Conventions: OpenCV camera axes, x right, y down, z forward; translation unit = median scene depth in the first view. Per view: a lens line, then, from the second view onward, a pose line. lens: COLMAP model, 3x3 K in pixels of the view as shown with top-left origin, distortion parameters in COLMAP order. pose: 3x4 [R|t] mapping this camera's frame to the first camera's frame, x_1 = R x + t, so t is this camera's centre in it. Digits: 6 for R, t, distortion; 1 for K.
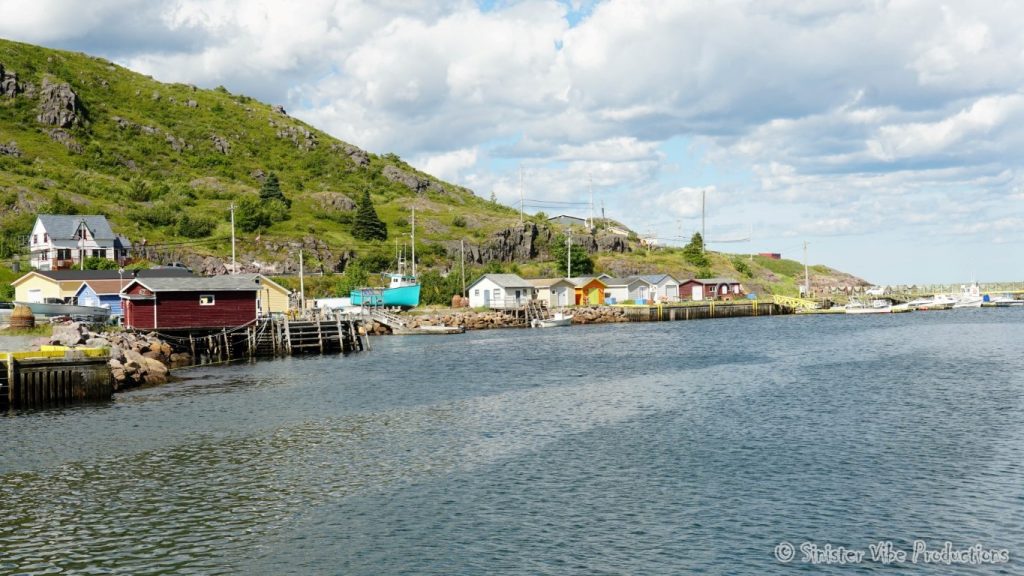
lens RADIAL K [[1356.8, 0, 508.5], [0, 1356.8, 288.2], [0, 0, 1]] dist [-0.192082, -0.120601]
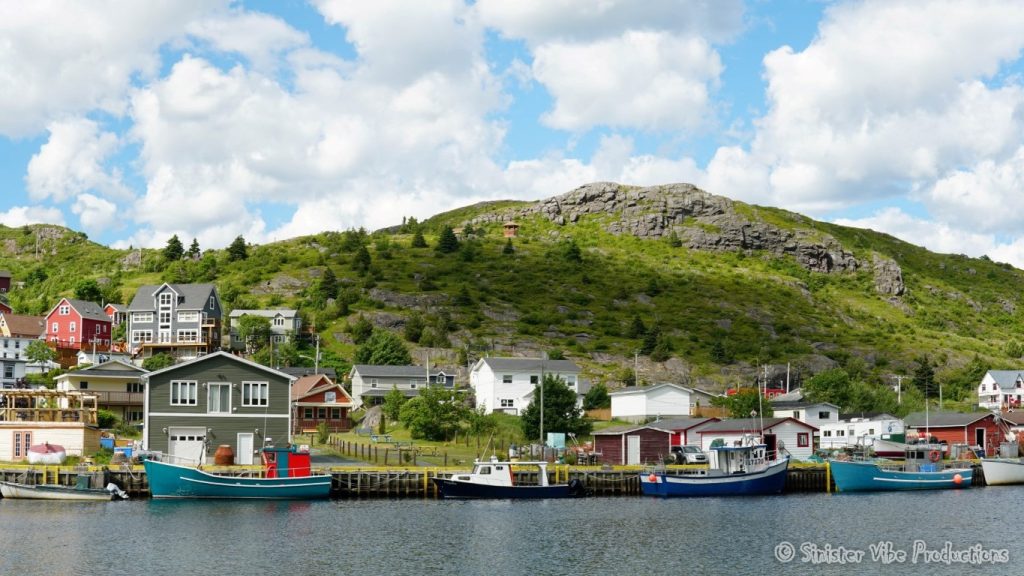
lens RADIAL K [[1356.8, 0, 508.5], [0, 1356.8, 288.2], [0, 0, 1]] dist [-0.192082, -0.120601]
pose [[0.912908, -0.018871, -0.407730, -0.152928], [-0.022080, 0.995185, -0.095497, 0.002087], [0.407569, 0.096182, 0.908095, -0.314443]]
